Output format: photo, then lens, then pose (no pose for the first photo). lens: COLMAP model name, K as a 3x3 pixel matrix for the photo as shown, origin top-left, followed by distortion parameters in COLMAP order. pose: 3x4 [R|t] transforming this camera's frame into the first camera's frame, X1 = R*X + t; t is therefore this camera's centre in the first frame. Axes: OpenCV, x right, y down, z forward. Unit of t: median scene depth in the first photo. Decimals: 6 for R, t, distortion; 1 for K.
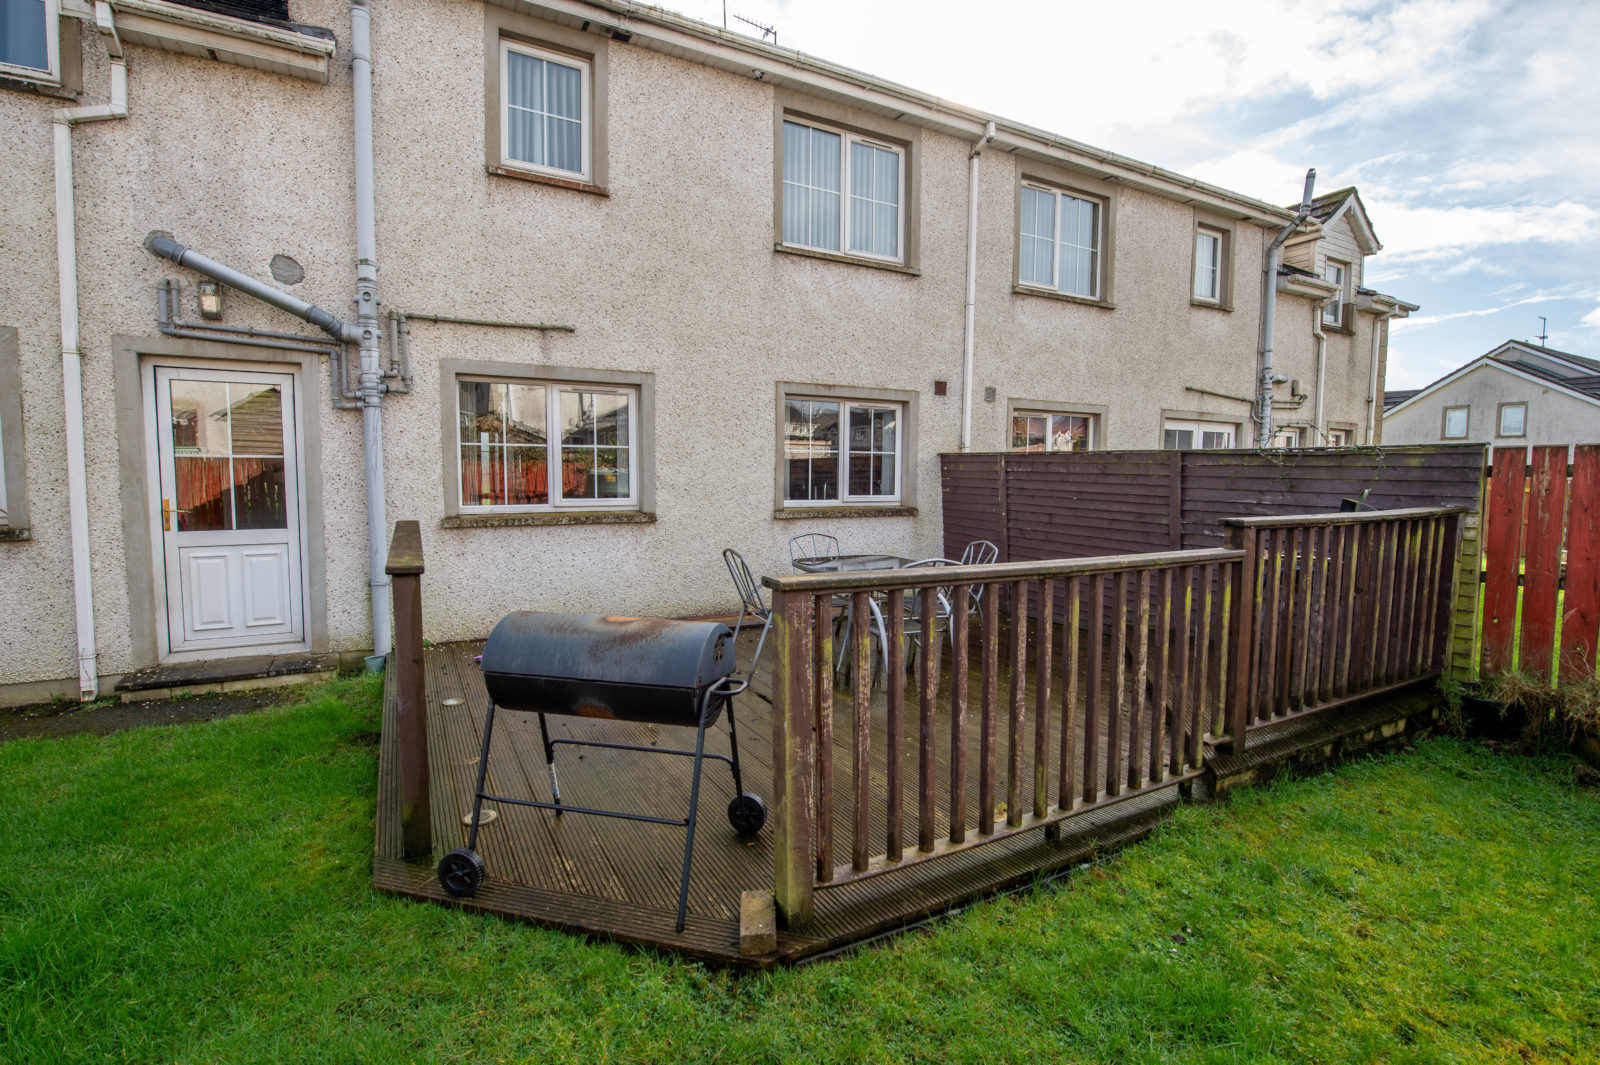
lens RADIAL K [[759.4, 0, 798.8], [0, 759.4, 530.9], [0, 0, 1]] dist [-0.005253, -0.001501]
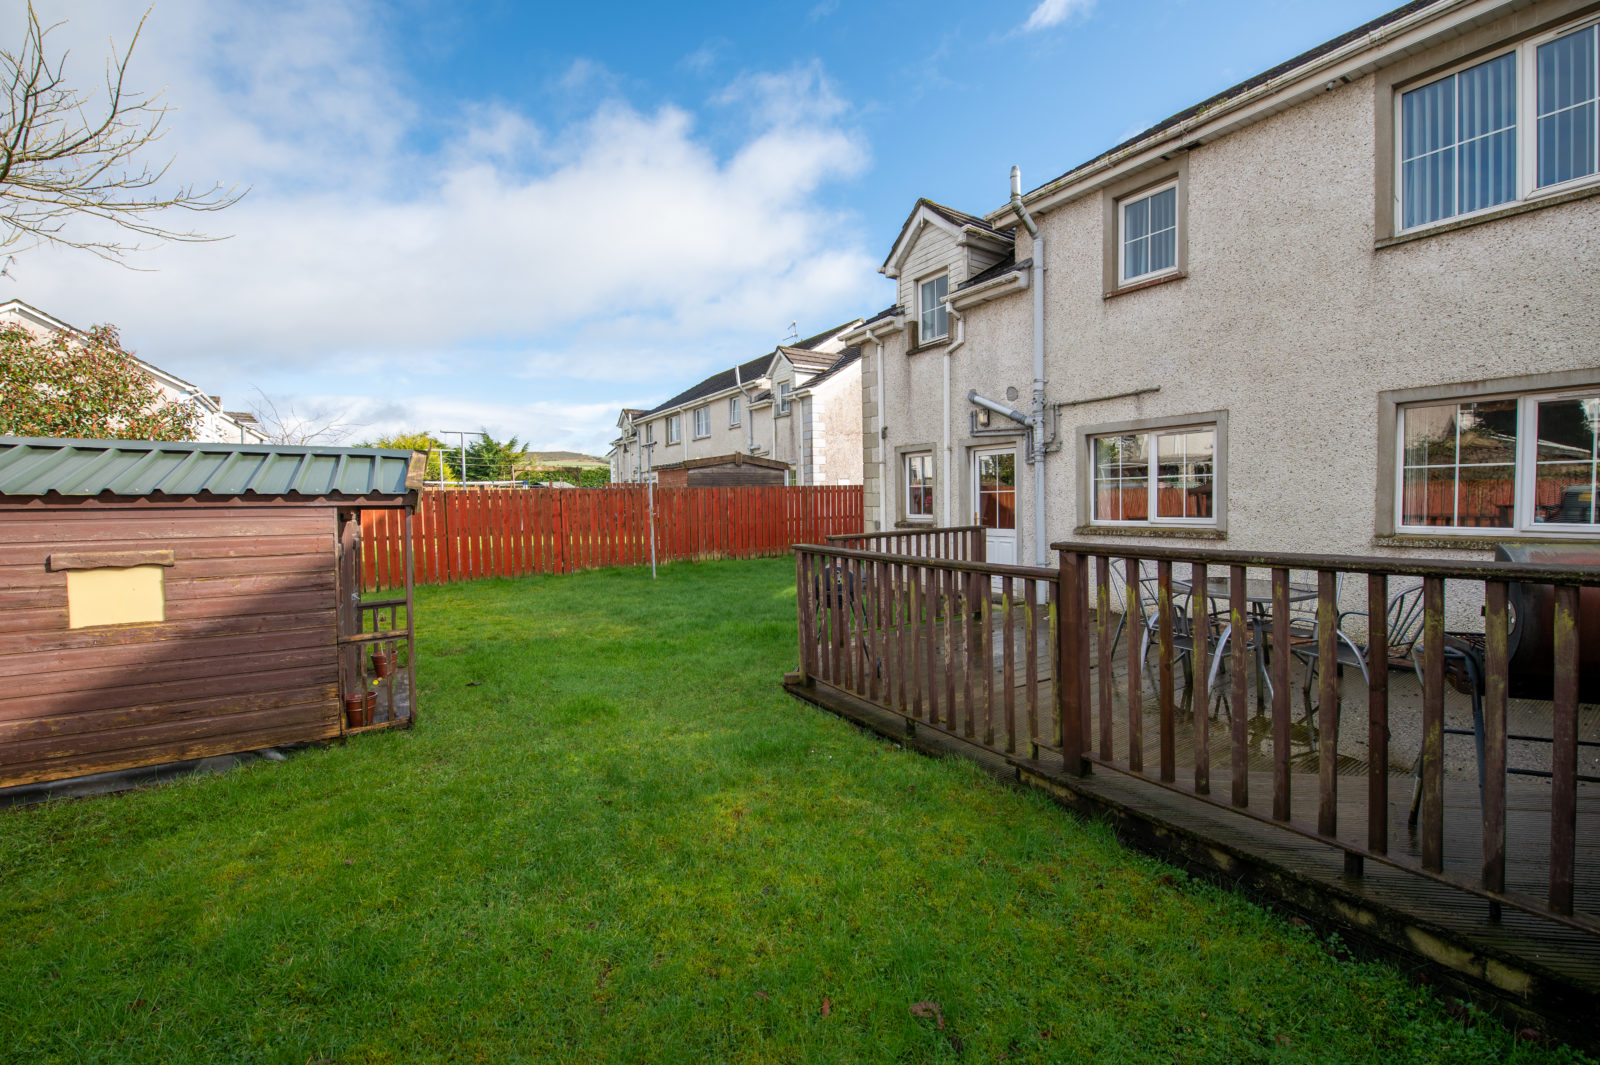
lens RADIAL K [[639.9, 0, 798.6], [0, 639.9, 524.6], [0, 0, 1]] dist [-0.003076, -0.000601]
pose [[0.074678, 0.032362, -0.996682, 0.814451], [-0.058217, 0.997910, 0.028040, -0.026166], [0.995507, 0.055930, 0.076406, 0.322741]]
